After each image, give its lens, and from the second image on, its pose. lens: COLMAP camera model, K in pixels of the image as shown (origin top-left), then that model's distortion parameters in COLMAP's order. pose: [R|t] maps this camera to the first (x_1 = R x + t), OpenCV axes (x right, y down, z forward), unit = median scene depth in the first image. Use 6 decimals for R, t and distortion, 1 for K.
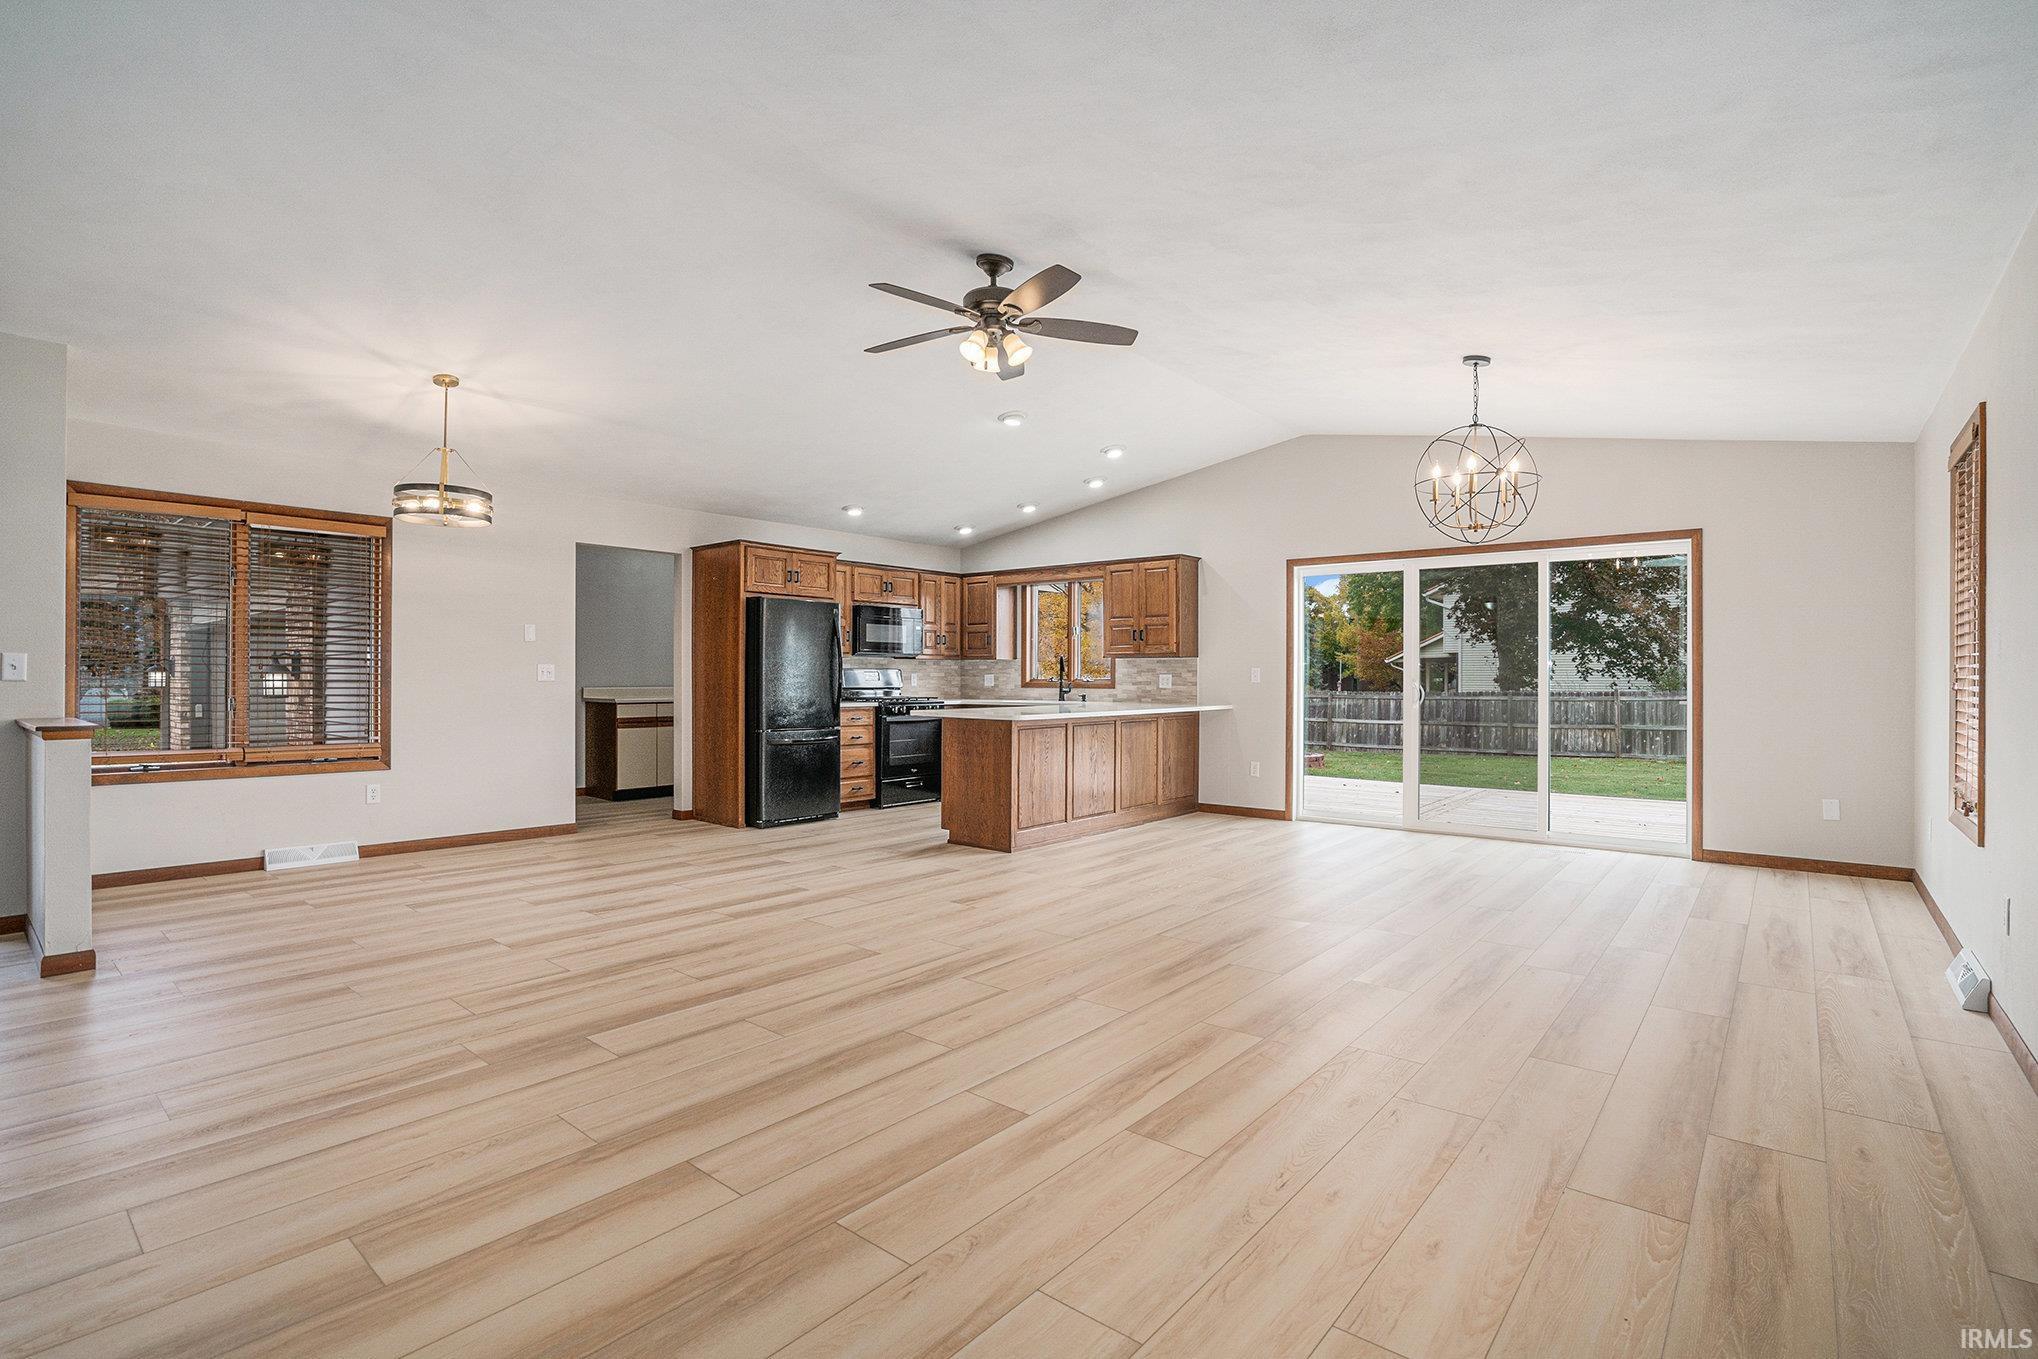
lens RADIAL K [[957.0, 0, 1008.5], [0, 957.0, 681.0], [0, 0, 1]] dist [-0.040811, 0.009189]
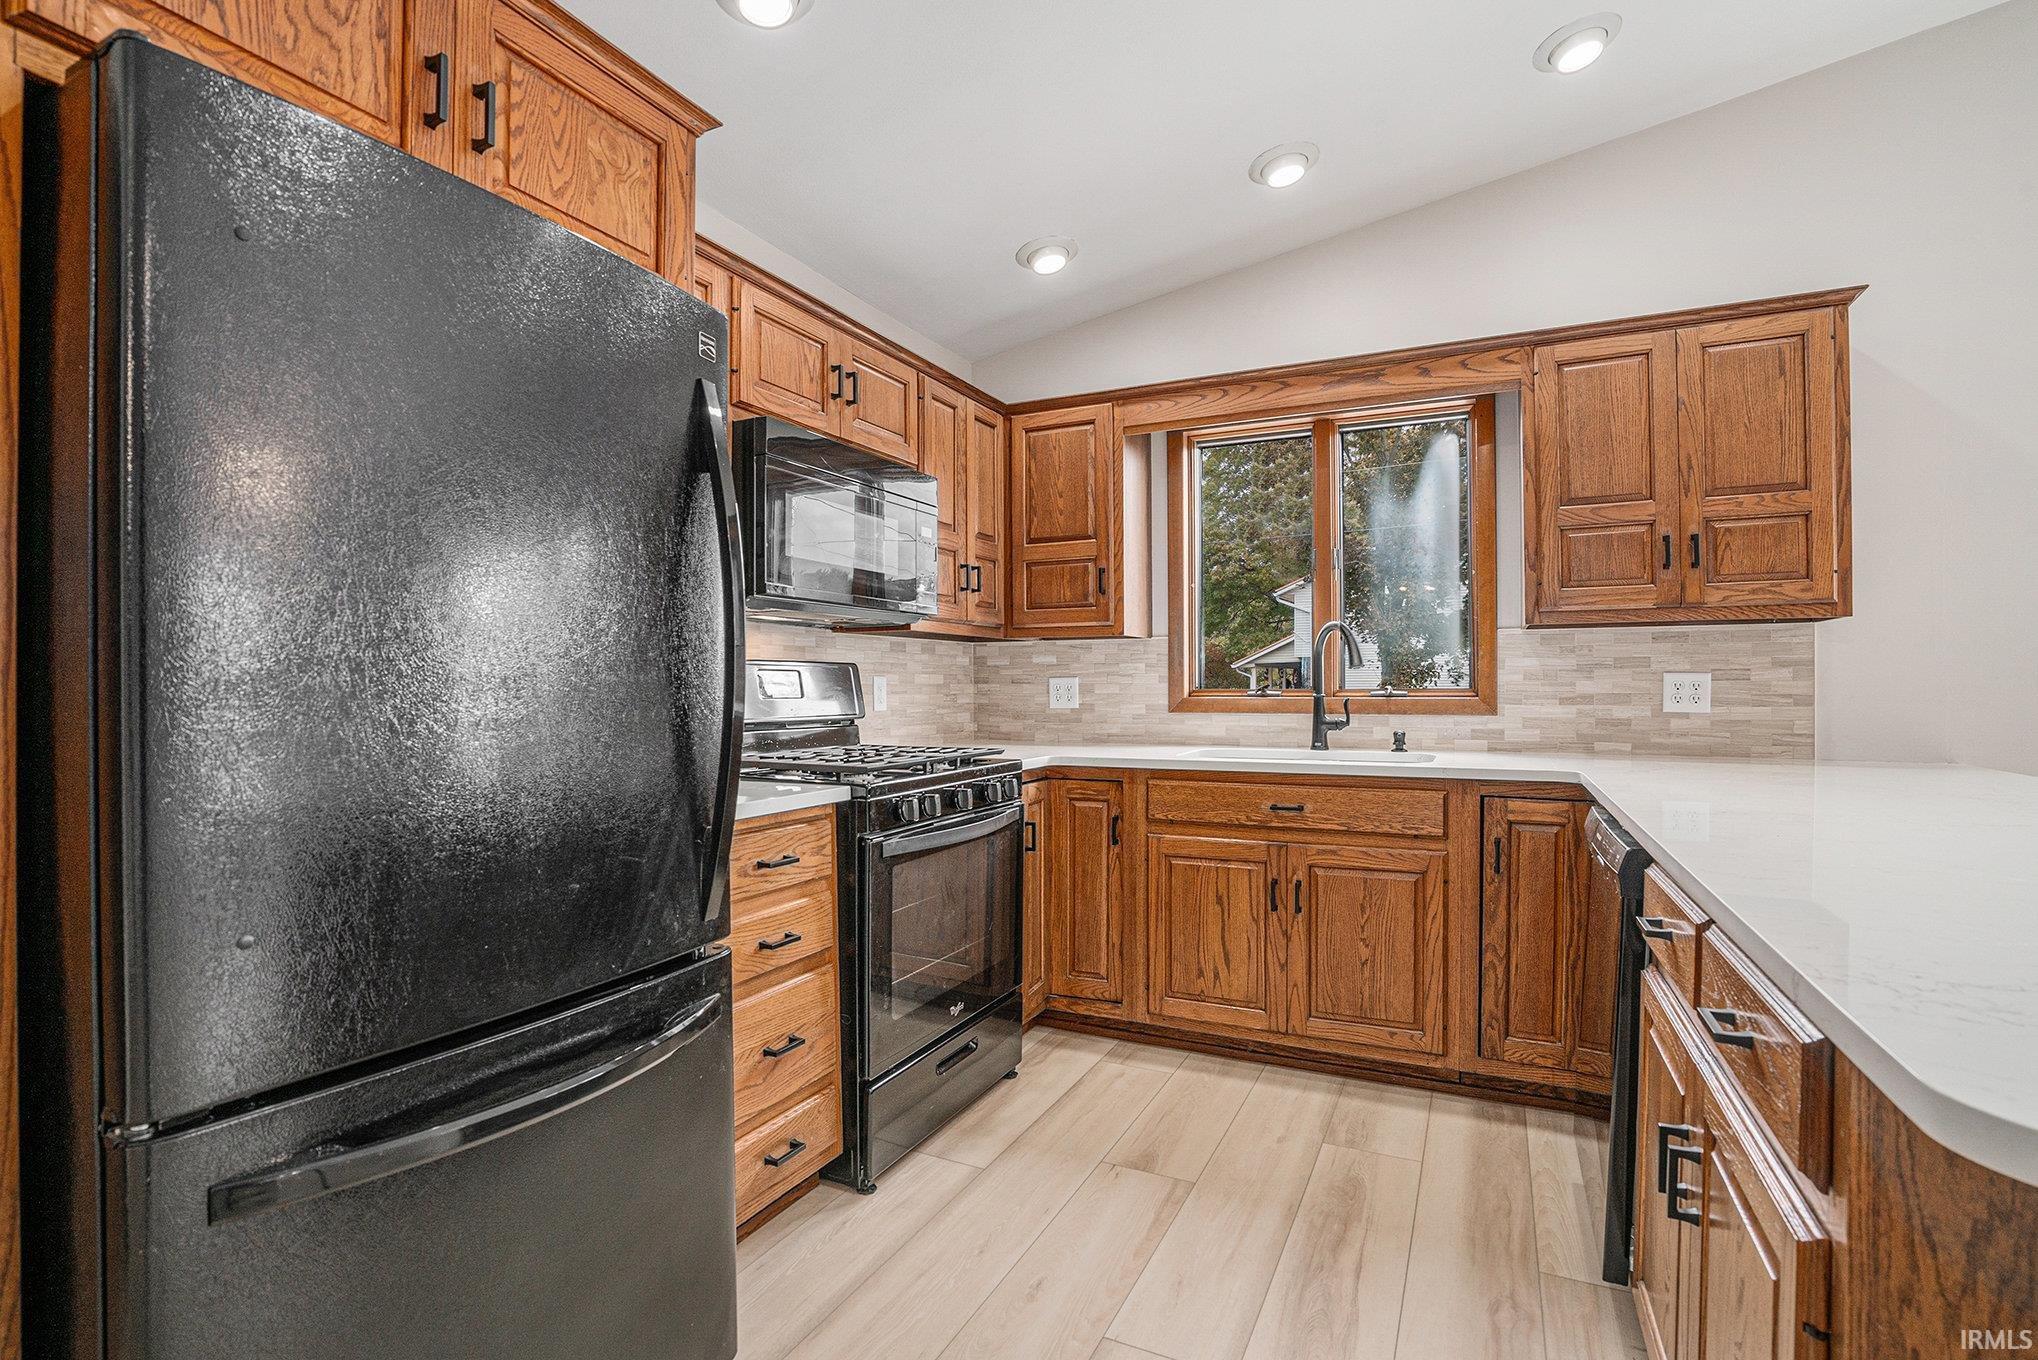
lens RADIAL K [[957.0, 0, 1005.1], [0, 957.0, 699.4], [0, 0, 1]] dist [-0.040811, 0.009189]
pose [[0.974390, -0.010305, 0.224629, -0.154835], [0.008194, 0.999913, 0.010327, -0.003115], [-0.224716, -0.008222, 0.974390, 0.747987]]
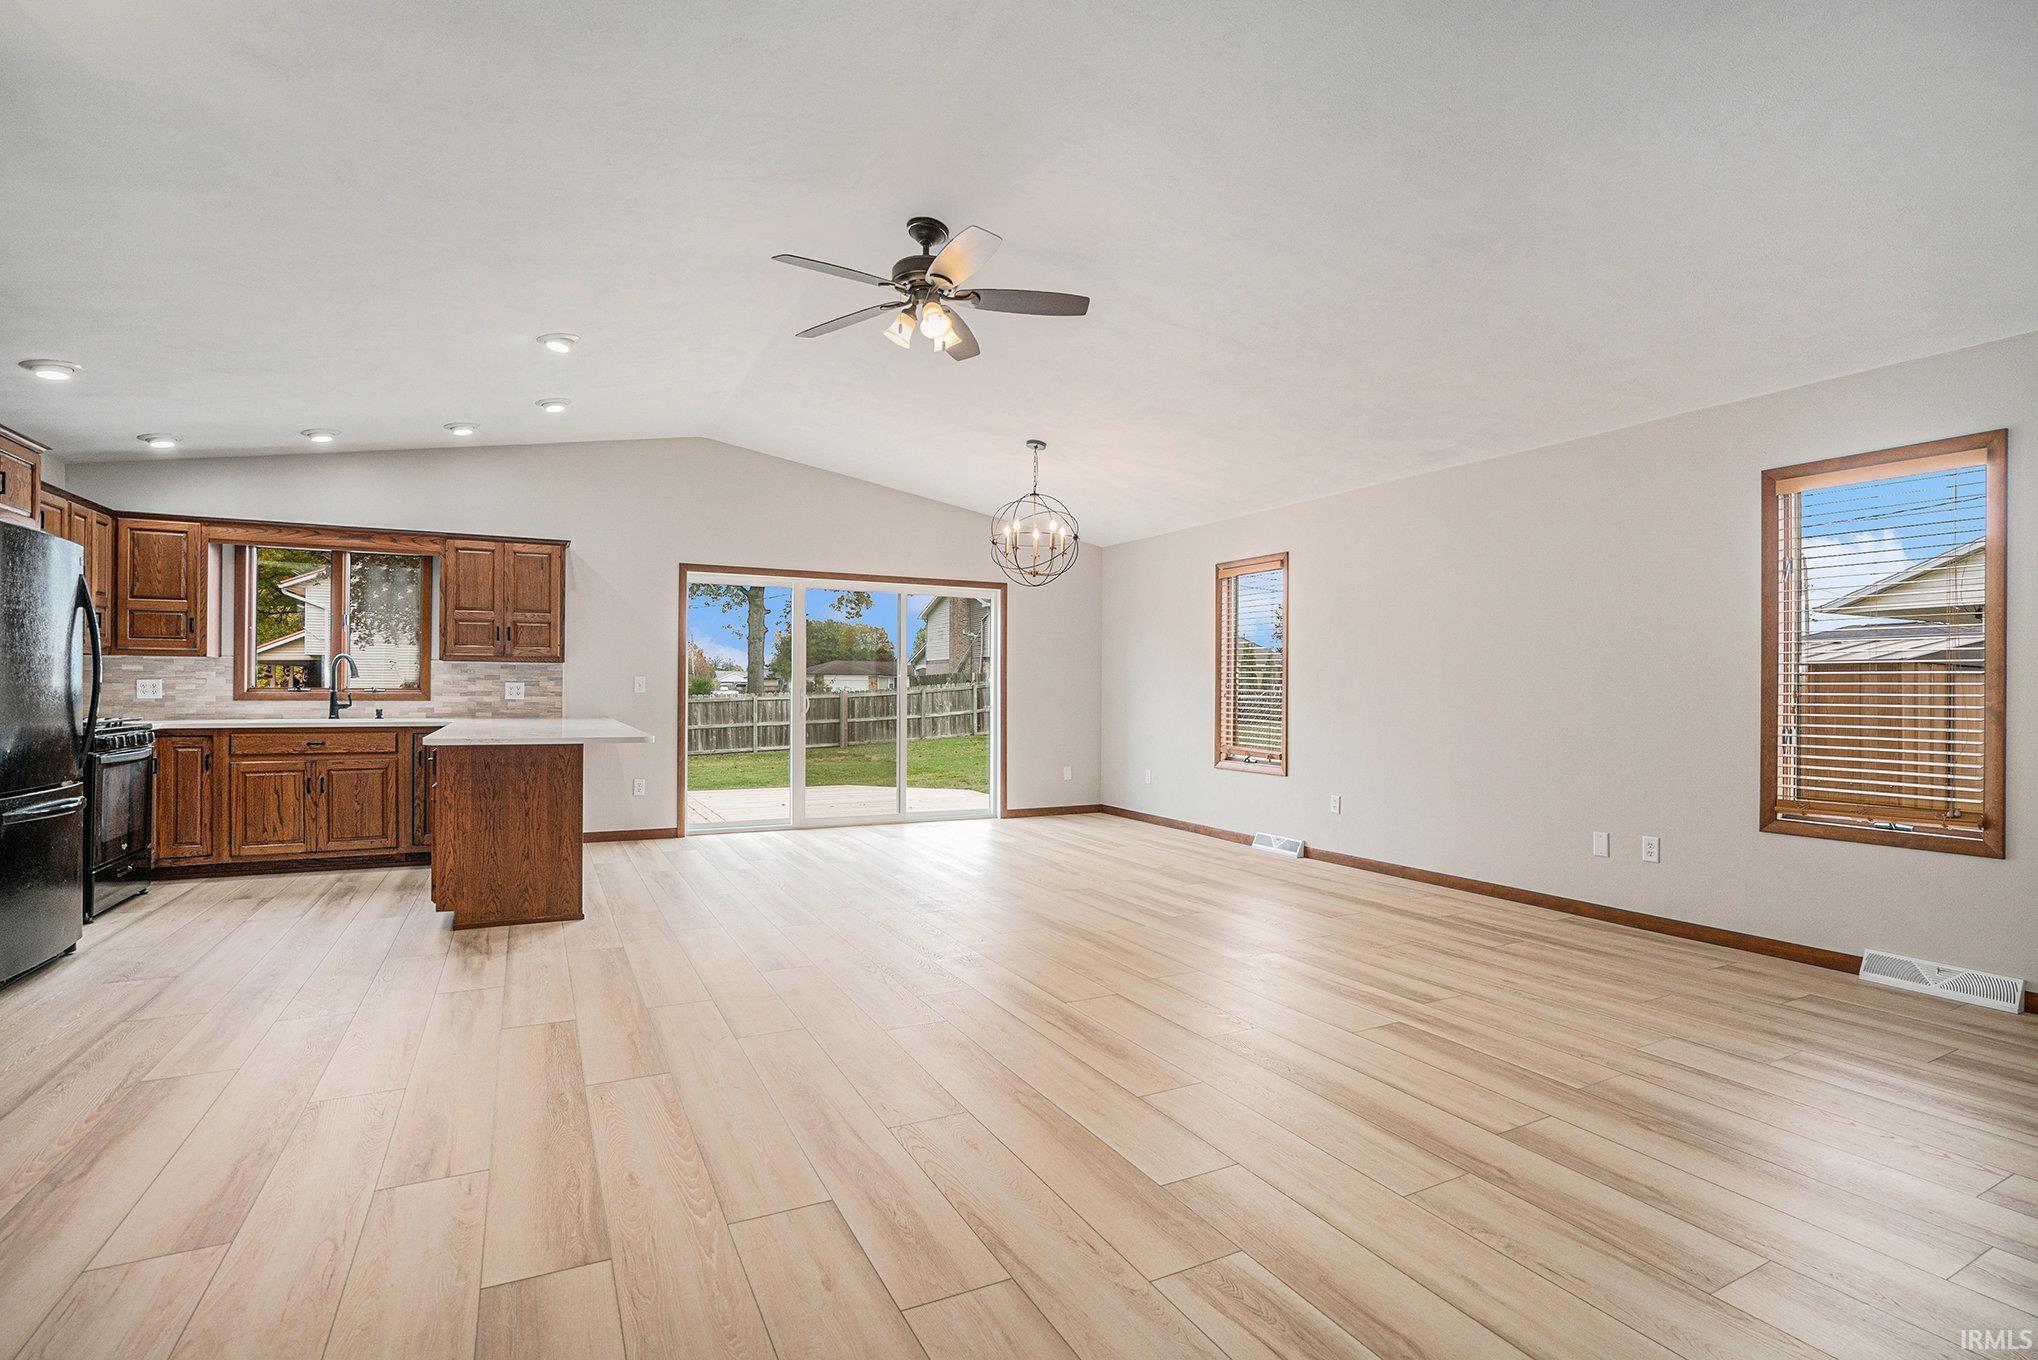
lens RADIAL K [[957.0, 0, 1036.7], [0, 957.0, 686.1], [0, 0, 1]] dist [-0.040811, 0.009189]
pose [[0.374813, 0.002168, 0.927098, -0.426248], [-0.001059, 0.999998, -0.001910, -0.002807], [-0.927100, -0.000266, 0.374815, 0.297445]]
